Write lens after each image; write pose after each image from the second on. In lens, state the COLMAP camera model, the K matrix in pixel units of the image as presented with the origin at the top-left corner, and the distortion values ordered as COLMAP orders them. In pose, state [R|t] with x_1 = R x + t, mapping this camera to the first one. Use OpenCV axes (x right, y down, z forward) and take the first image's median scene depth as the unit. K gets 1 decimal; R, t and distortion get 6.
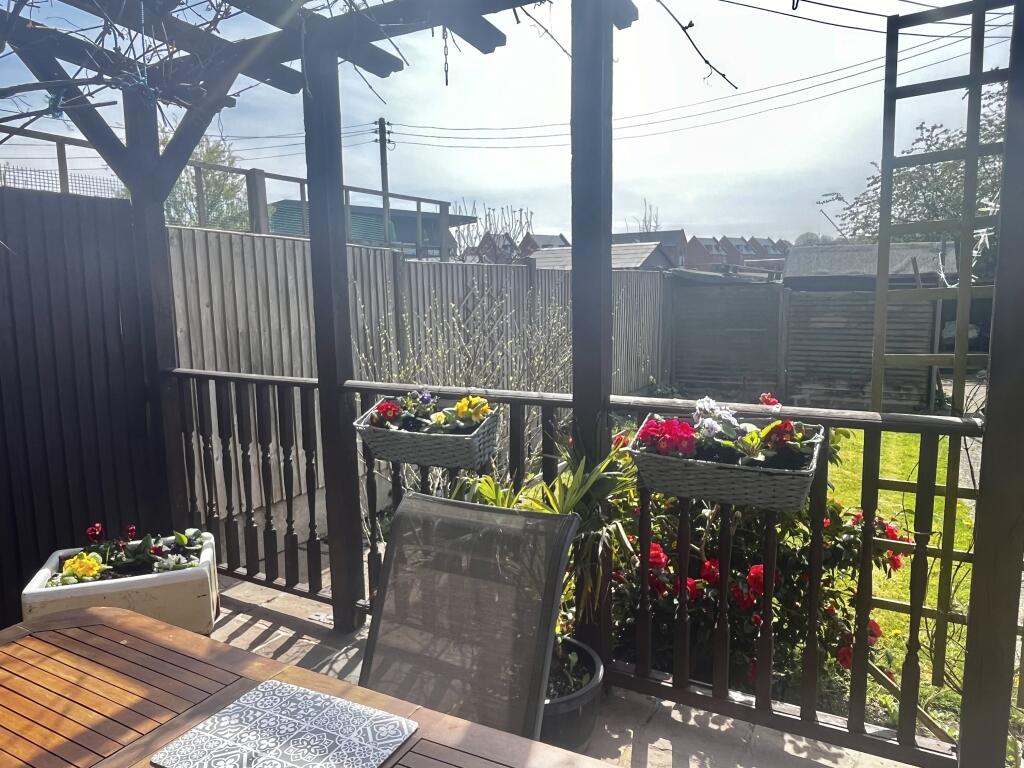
lens RADIAL K [[718.1, 0, 513.6], [0, 718.1, 385.0], [0, 0, 1]] dist [0.004194, -0.000724]
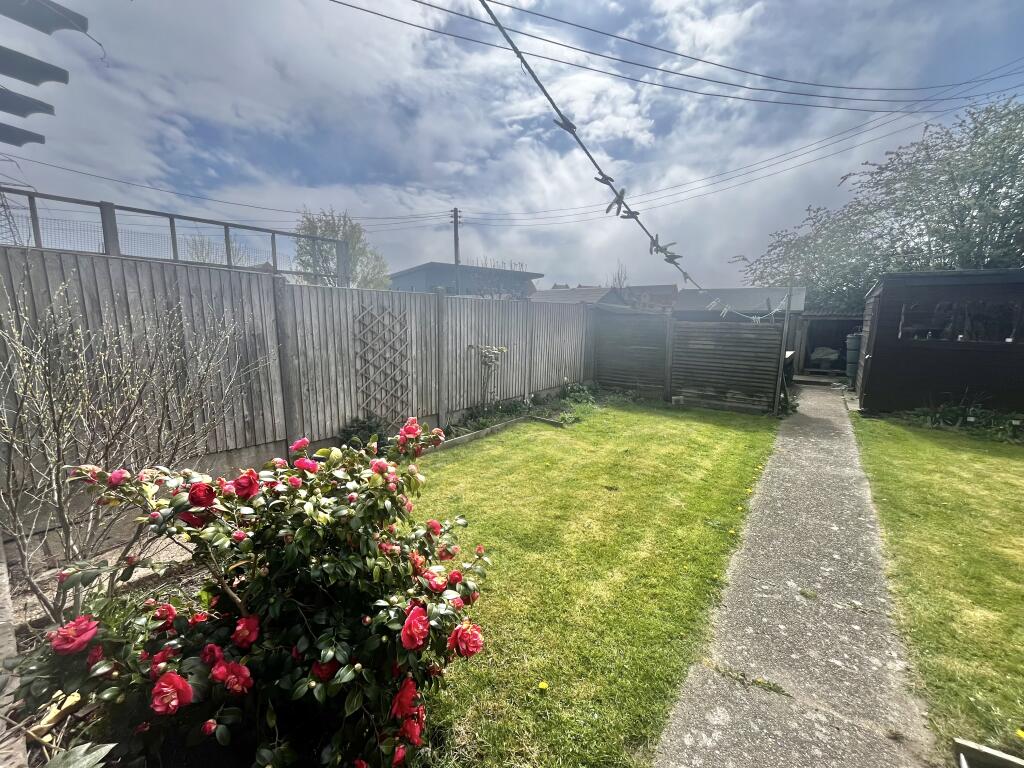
lens RADIAL K [[412.8, 0, 509.7], [0, 412.8, 383.7], [0, 0, 1]] dist [0.000043, 0.000049]
pose [[0.989074, 0.052268, -0.137841, 0.184489], [-0.048293, 0.998320, 0.032026, -0.020148], [0.139283, -0.025020, 0.989936, 0.167520]]
